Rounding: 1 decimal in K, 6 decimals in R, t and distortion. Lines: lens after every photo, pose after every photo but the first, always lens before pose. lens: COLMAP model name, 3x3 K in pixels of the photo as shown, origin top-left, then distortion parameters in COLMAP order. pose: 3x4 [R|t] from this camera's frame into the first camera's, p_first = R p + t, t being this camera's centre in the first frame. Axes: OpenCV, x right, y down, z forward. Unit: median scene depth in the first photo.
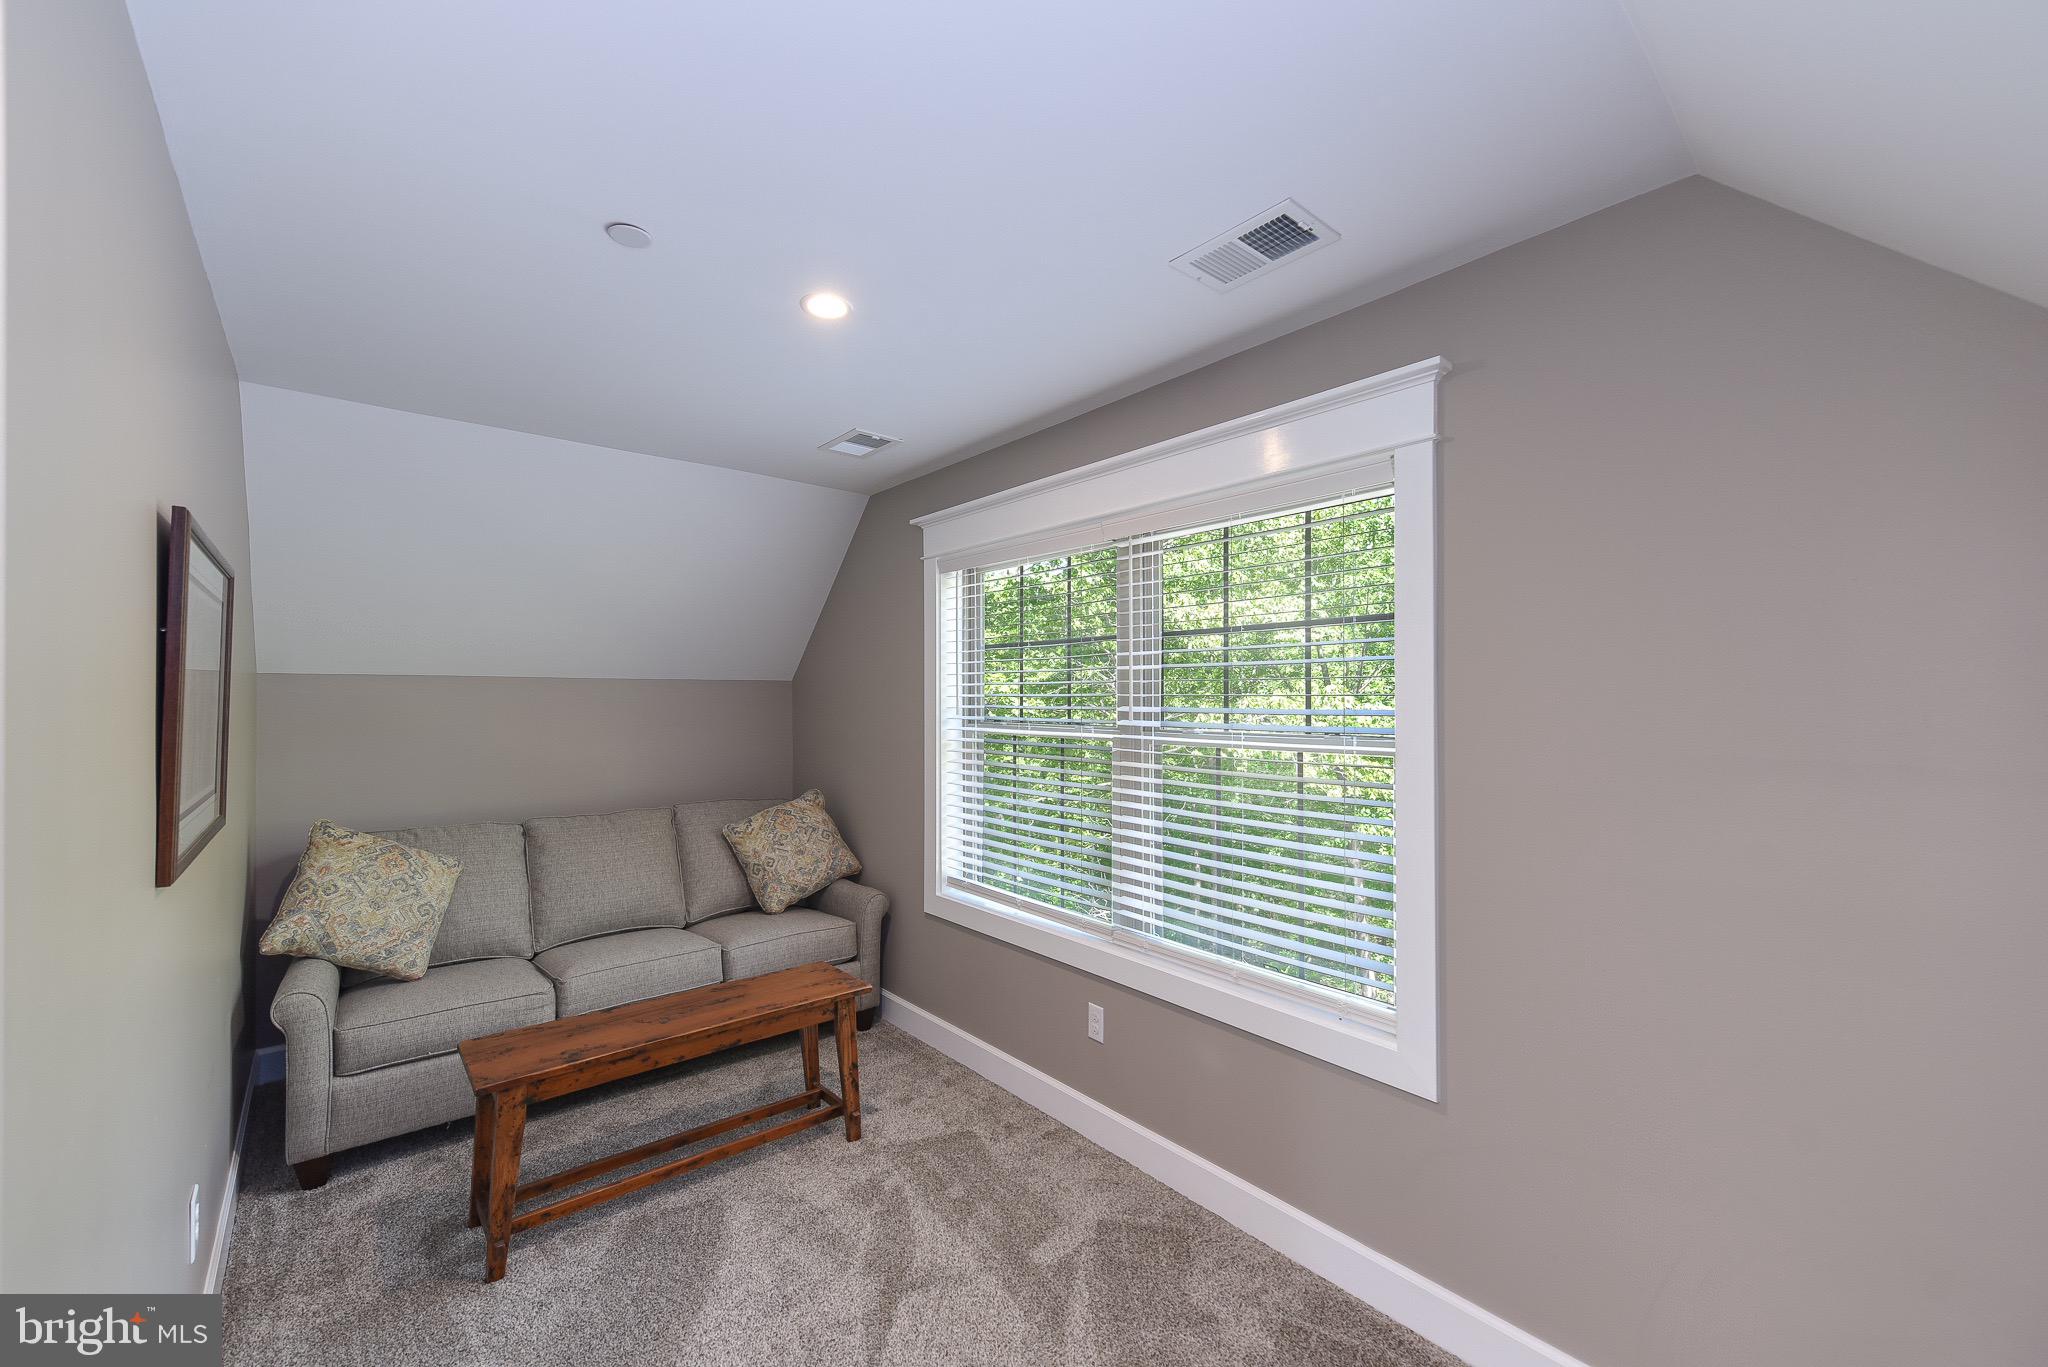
lens RADIAL K [[798.0, 0, 1019.9], [0, 798.0, 697.4], [0, 0, 1]] dist [-0.000984, -0.000146]
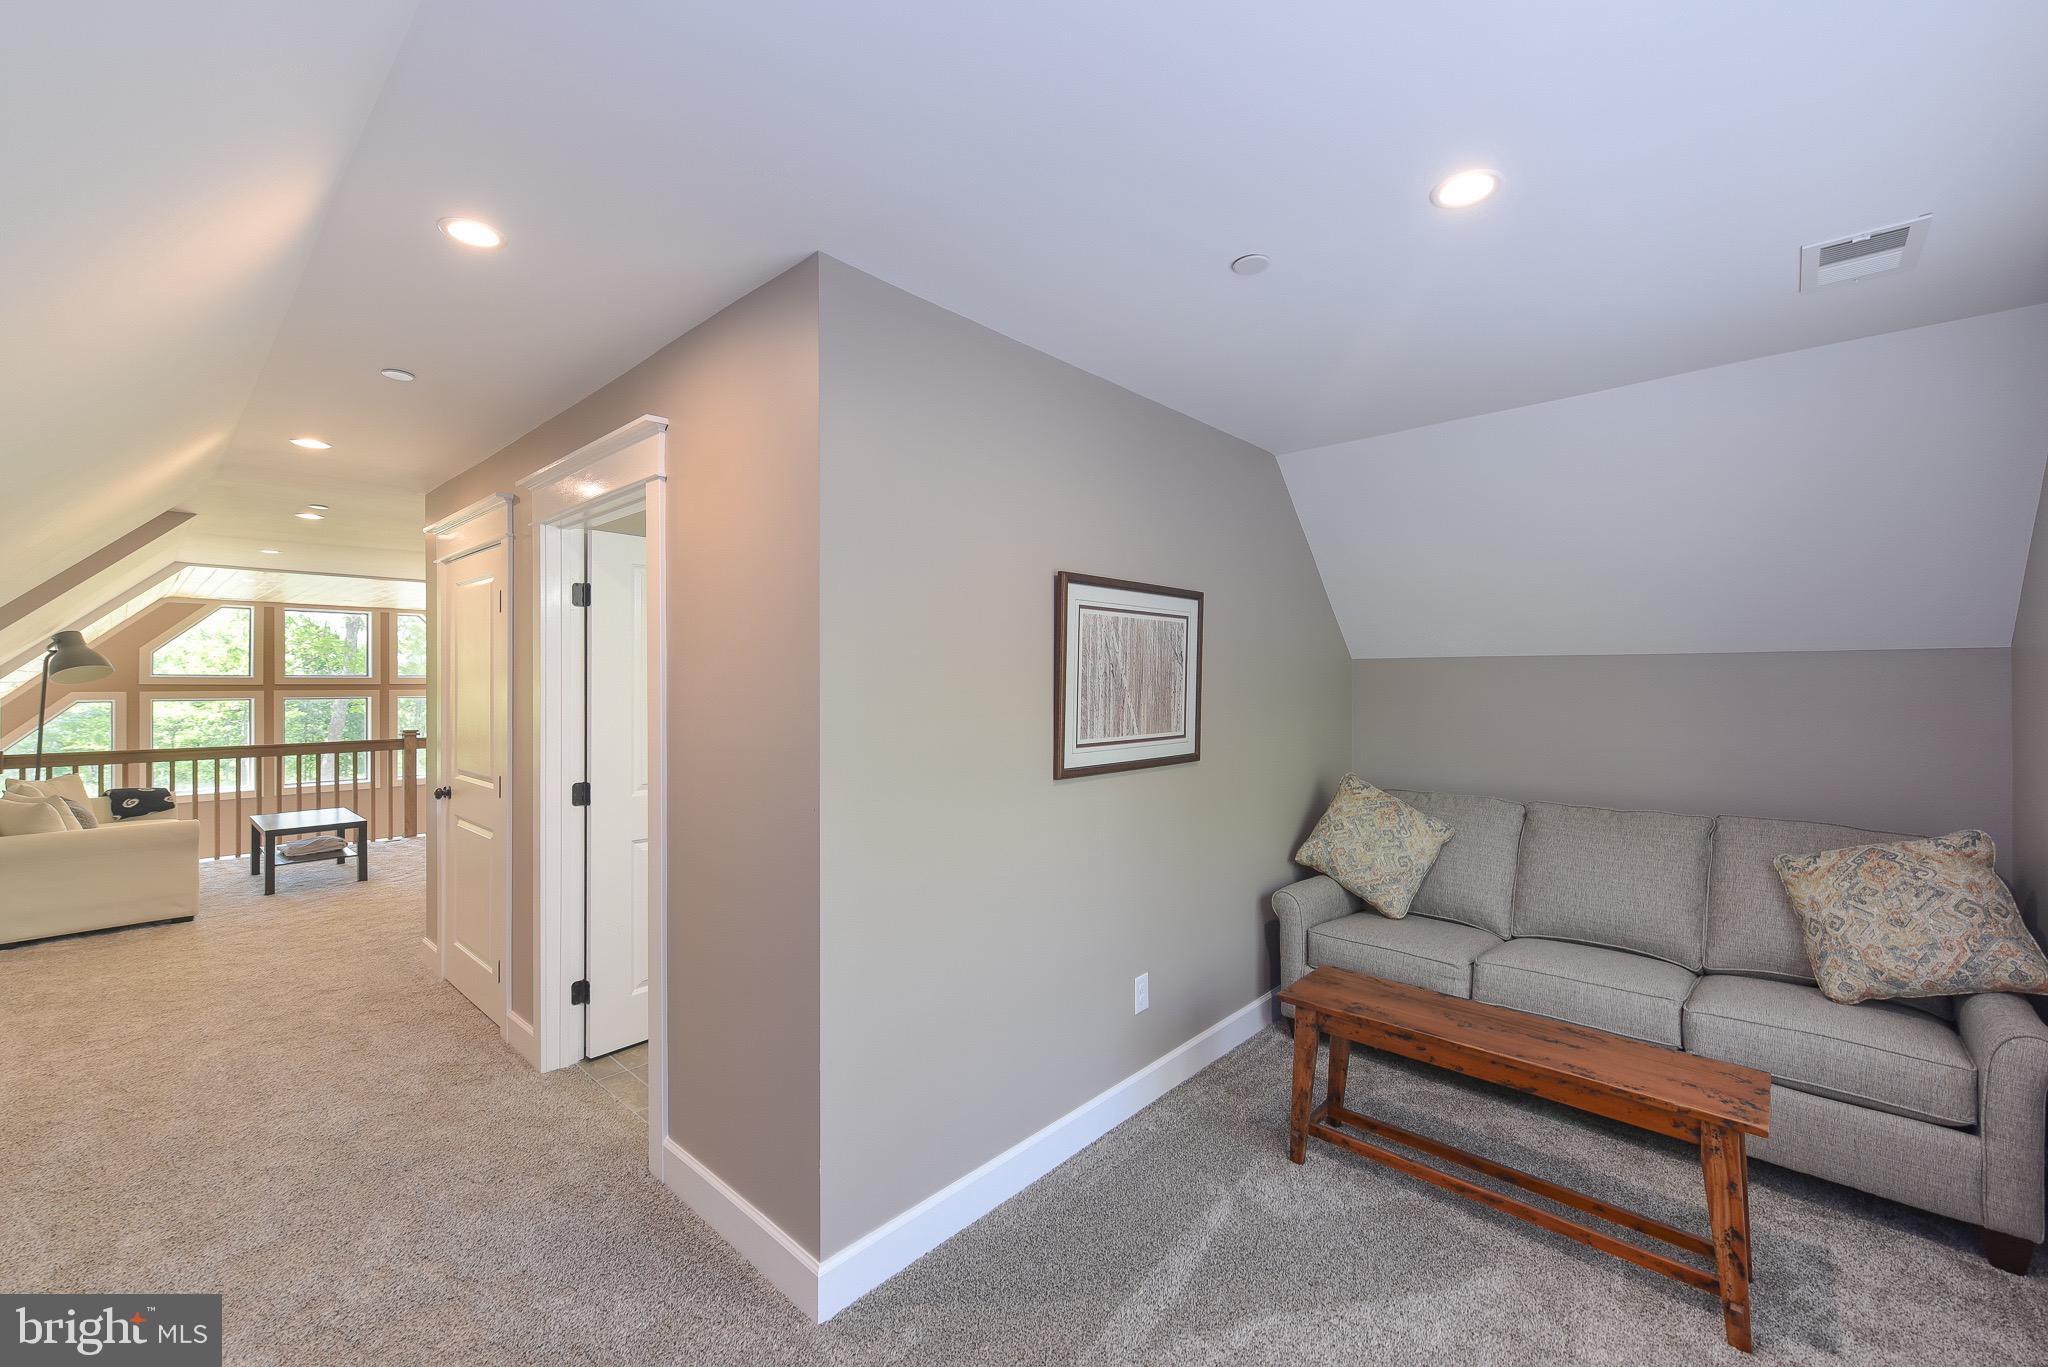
lens RADIAL K [[824.9, 0, 1024.0], [0, 824.9, 683.5], [0, 0, 1]] dist [0.000277, -0.000337]
pose [[0.122494, 0.005430, -0.992454, 0.367535], [0.002357, 0.999981, 0.005762, 0.001396], [0.992467, -0.003045, 0.122478, 0.312499]]
